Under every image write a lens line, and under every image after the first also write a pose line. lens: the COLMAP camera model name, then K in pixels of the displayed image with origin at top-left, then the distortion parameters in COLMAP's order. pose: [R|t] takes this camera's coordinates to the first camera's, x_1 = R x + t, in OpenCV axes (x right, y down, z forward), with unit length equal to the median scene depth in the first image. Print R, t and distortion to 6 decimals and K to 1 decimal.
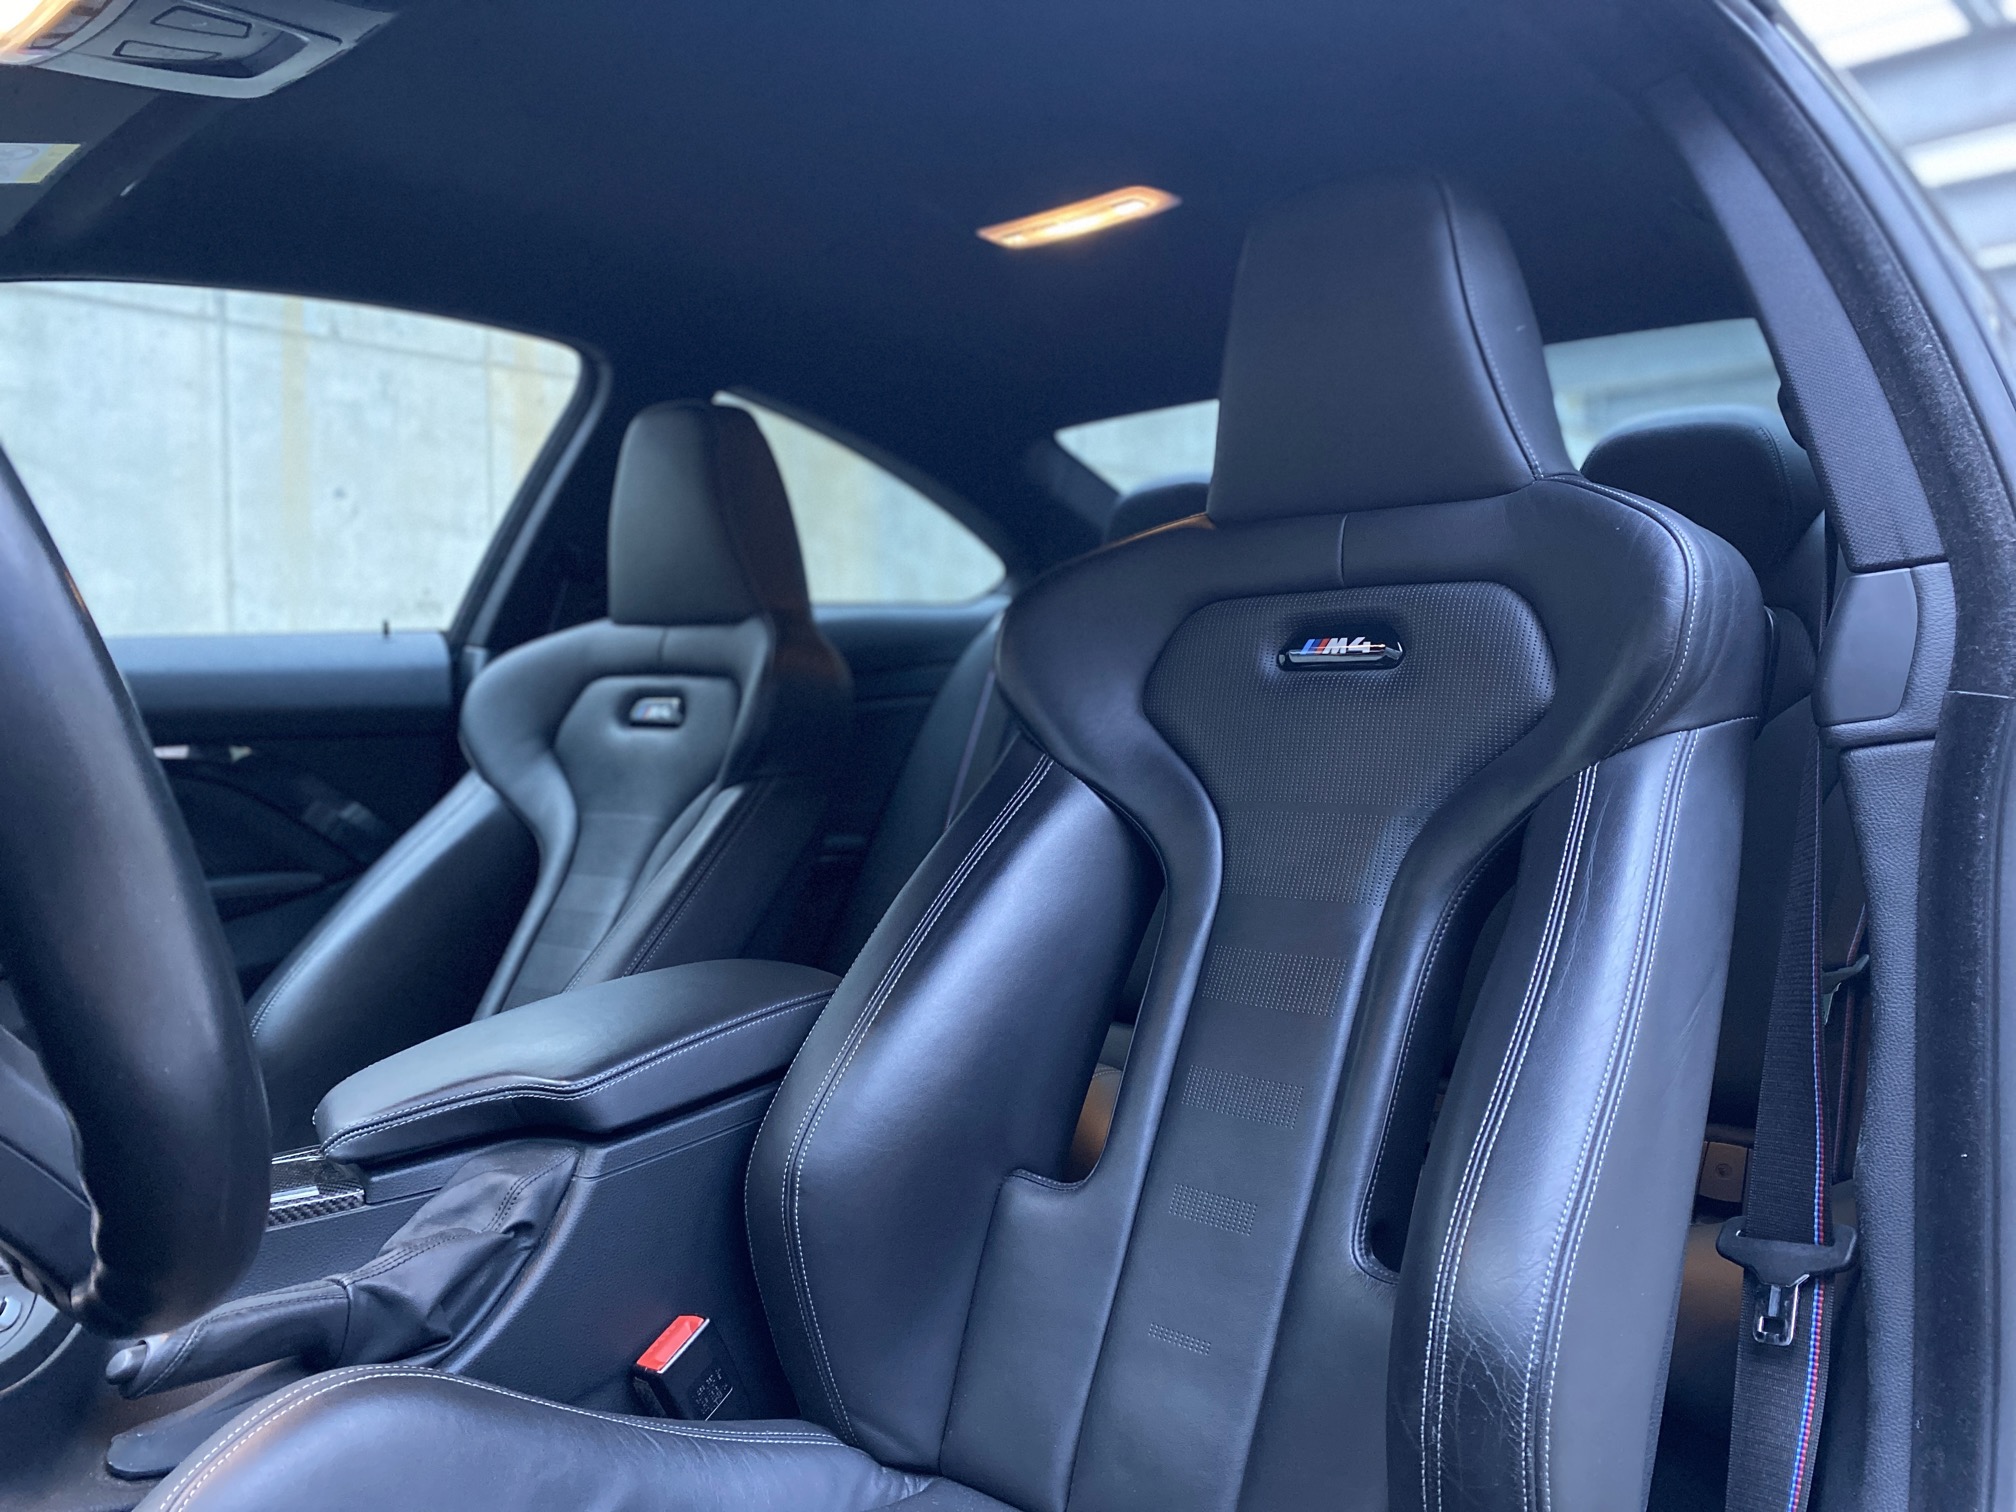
lens RADIAL K [[1513.5, 0, 1008.2], [0, 1513.5, 785.0], [0, 0, 1]] dist [-0.008098, -0.005544]
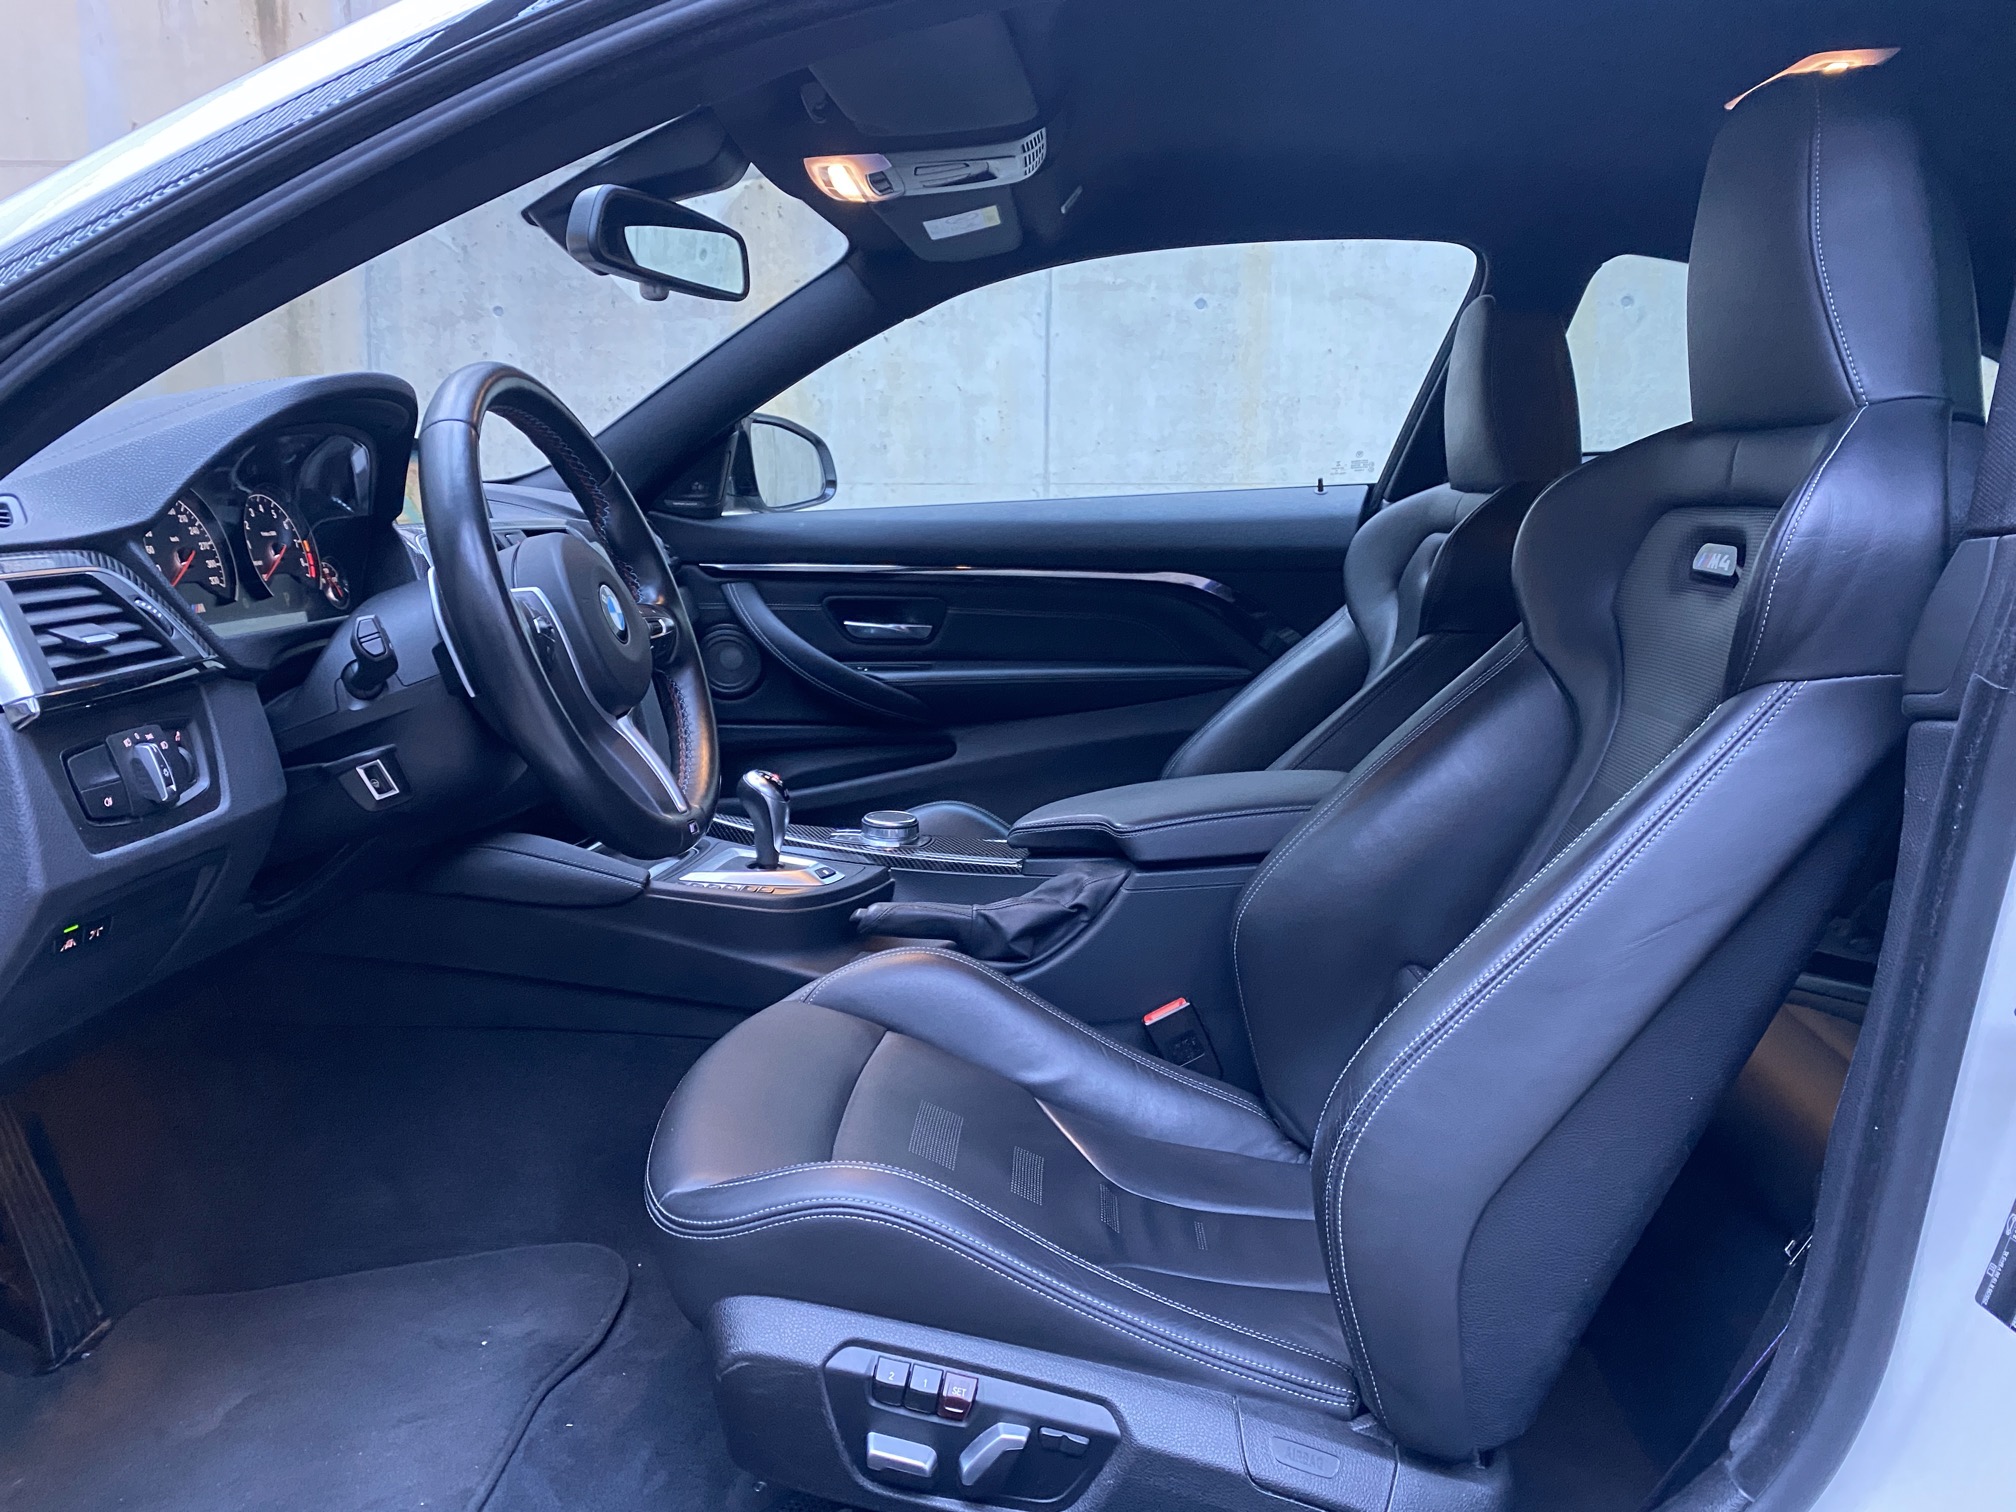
lens RADIAL K [[1519.8, 0, 1008.0], [0, 1519.8, 756.0], [0, 0, 1]] dist [0.007799, 0.000764]
pose [[0.634318, 0.150866, -0.758208, 0.783164], [-0.056012, 0.987164, 0.149563, -0.096557], [0.771040, -0.052402, 0.634627, -0.067466]]
